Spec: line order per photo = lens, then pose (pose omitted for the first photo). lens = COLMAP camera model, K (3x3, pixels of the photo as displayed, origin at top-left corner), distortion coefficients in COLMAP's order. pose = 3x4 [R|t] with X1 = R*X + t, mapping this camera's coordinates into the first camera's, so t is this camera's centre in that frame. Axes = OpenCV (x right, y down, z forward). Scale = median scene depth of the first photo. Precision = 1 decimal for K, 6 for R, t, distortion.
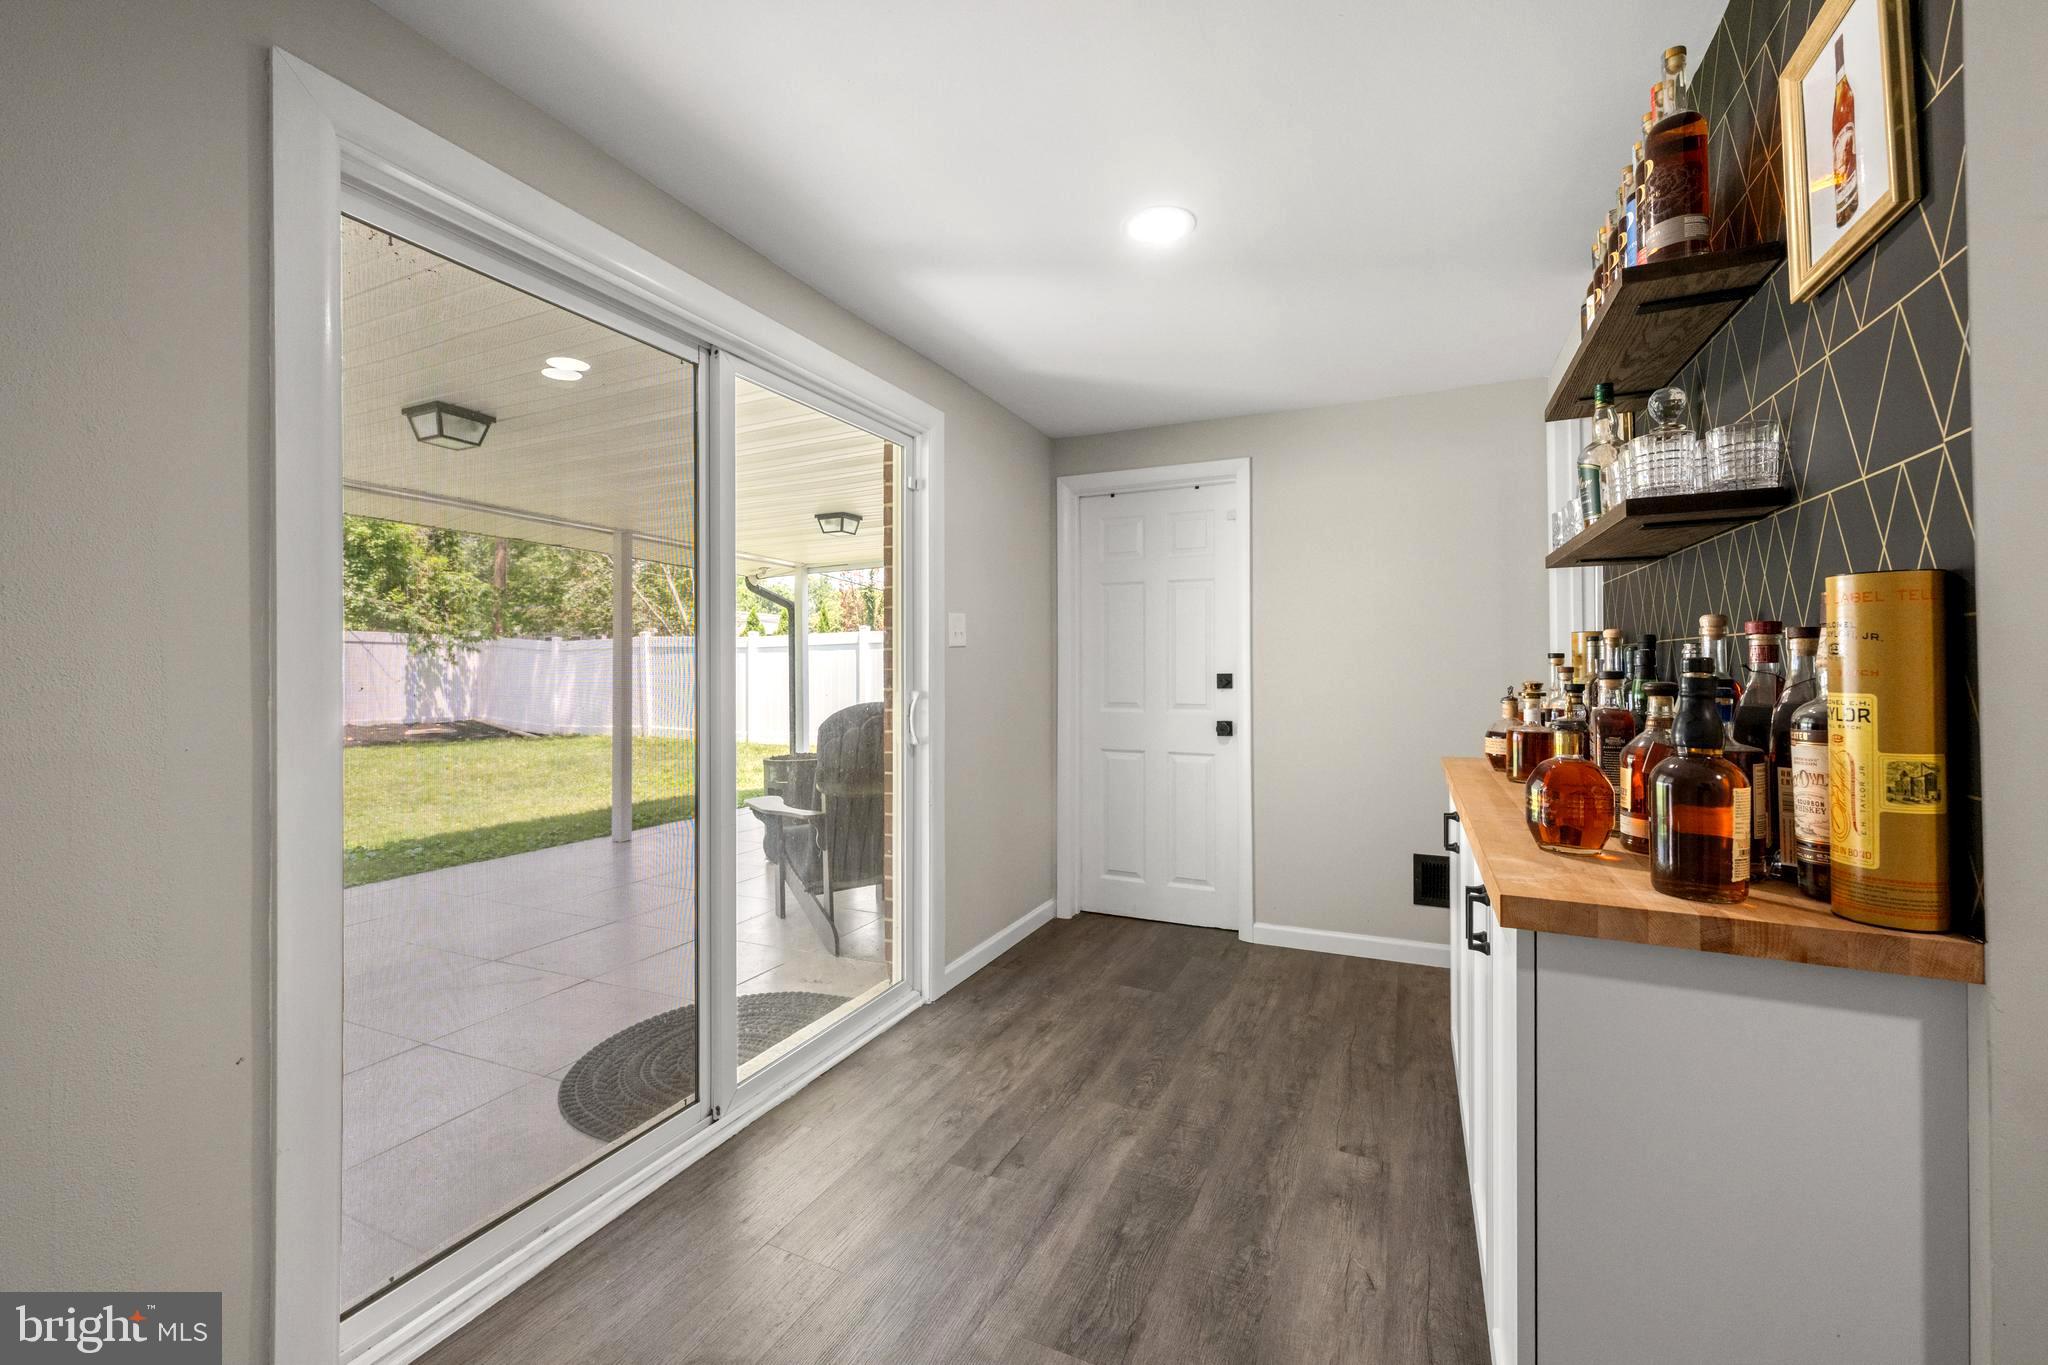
lens RADIAL K [[810.2, 0, 1030.8], [0, 810.2, 663.3], [0, 0, 1]] dist [0.002971, -0.000260]
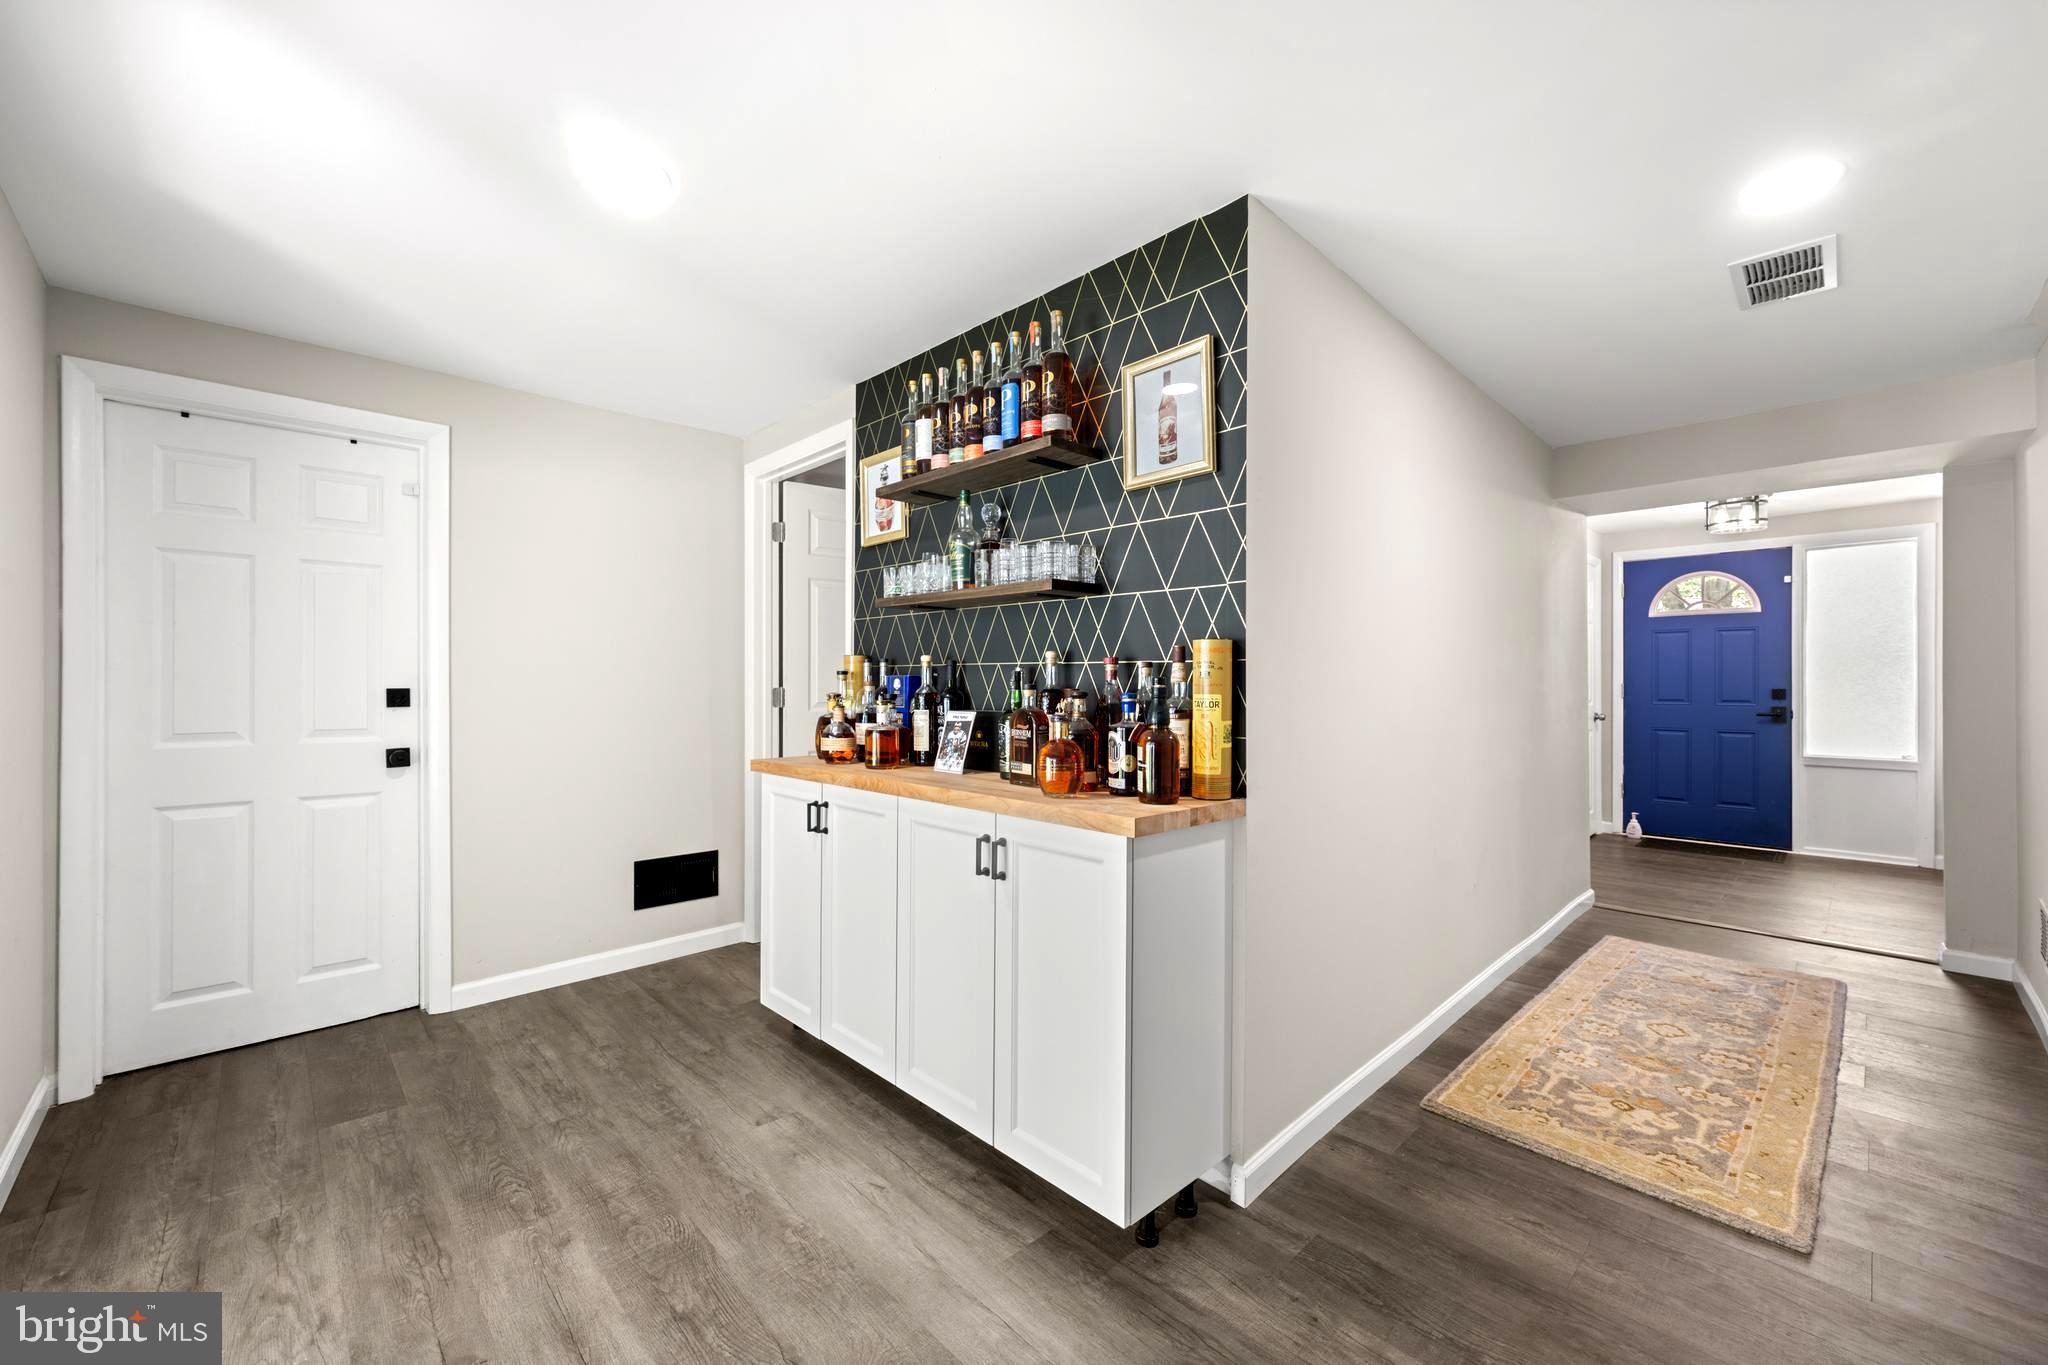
lens RADIAL K [[810.2, 0, 997.7], [0, 810.2, 684.8], [0, 0, 1]] dist [0.002971, -0.000260]
pose [[0.384077, 0.000607, 0.923301, -0.413916], [-0.008316, 0.999961, 0.002802, 0.003781], [-0.923264, -0.008754, 0.384067, 0.242707]]
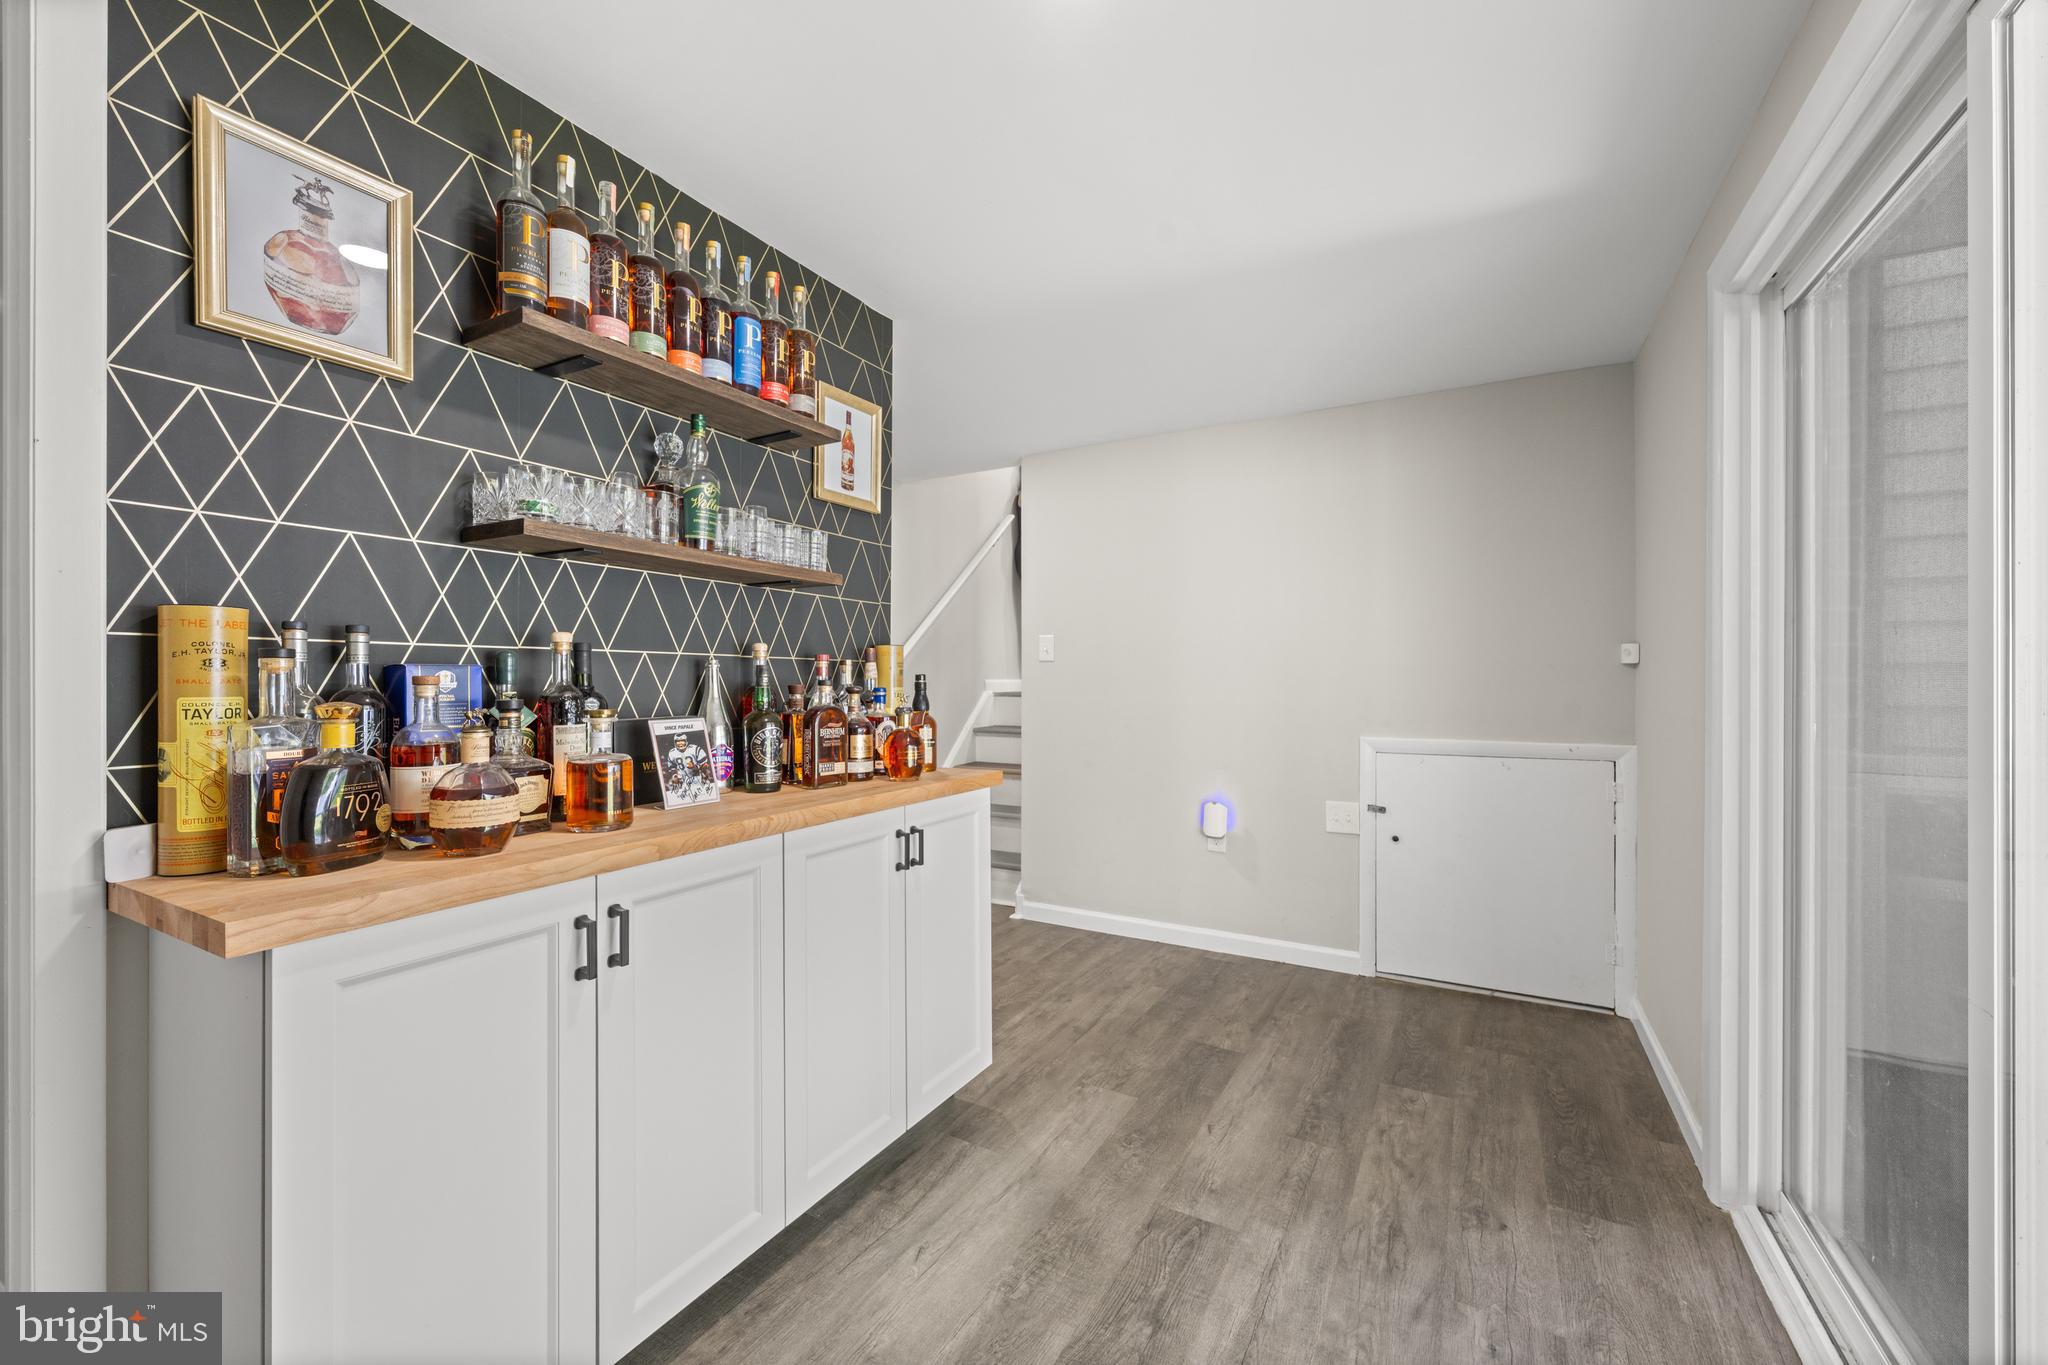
lens RADIAL K [[810.2, 0, 1039.8], [0, 810.2, 679.8], [0, 0, 1]] dist [0.002971, -0.000260]
pose [[-0.998096, 0.004437, 0.061520, 0.125377], [0.004106, 0.999976, -0.005509, 0.010444], [-0.061543, -0.005246, -0.998091, 1.340675]]
